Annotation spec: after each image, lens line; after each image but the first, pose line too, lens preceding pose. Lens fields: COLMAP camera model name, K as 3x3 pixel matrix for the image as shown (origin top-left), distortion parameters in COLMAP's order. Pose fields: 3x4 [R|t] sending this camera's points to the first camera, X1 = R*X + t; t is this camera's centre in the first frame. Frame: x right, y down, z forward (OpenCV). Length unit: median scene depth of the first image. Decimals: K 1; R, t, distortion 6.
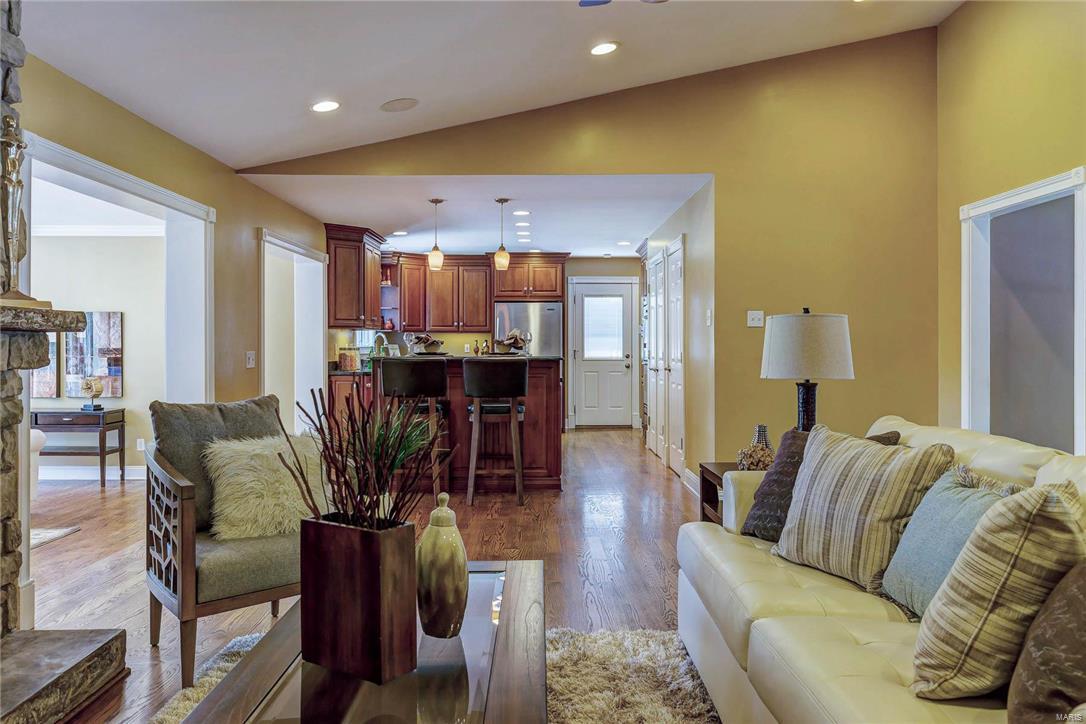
lens RADIAL K [[785.1, 0, 542.6], [0, 785.1, 355.0], [0, 0, 1]] dist [0.001656, 0.000405]
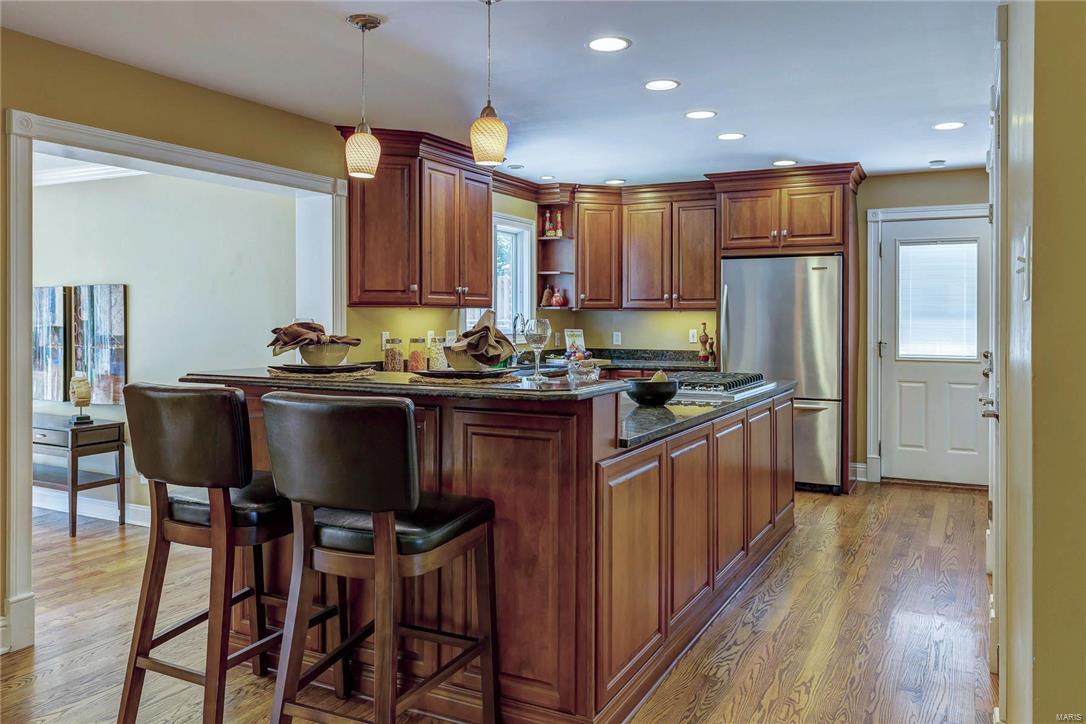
lens RADIAL K [[814.4, 0, 560.2], [0, 814.4, 328.6], [0, 0, 1]] dist [0.003094, -0.004187]
pose [[0.887195, 0.009311, -0.461301, 0.112486], [-0.009079, 0.999955, 0.002722, -0.015874], [0.461306, 0.001773, 0.887239, 0.408537]]
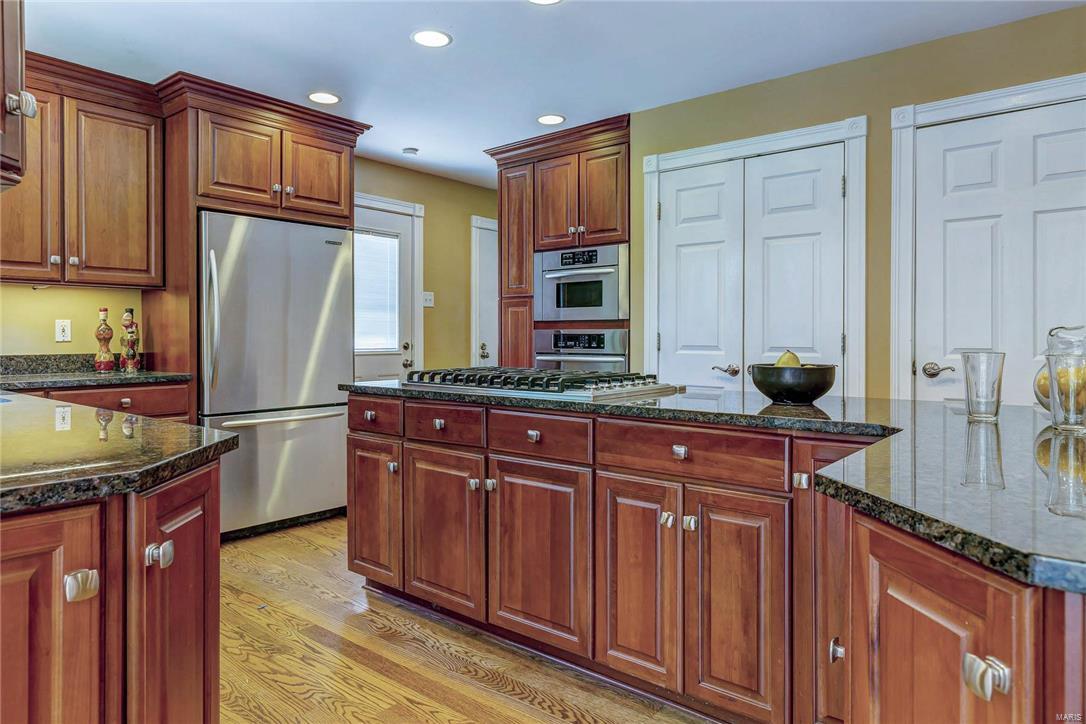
lens RADIAL K [[676.7, 0, 536.8], [0, 676.7, 340.0], [0, 0, 1]] dist [0.004102, 0.000692]
pose [[0.649163, -0.003969, 0.760639, -0.206101], [0.009077, 0.999956, -0.002530, -0.001033], [-0.760595, 0.008547, 0.649171, 0.660974]]
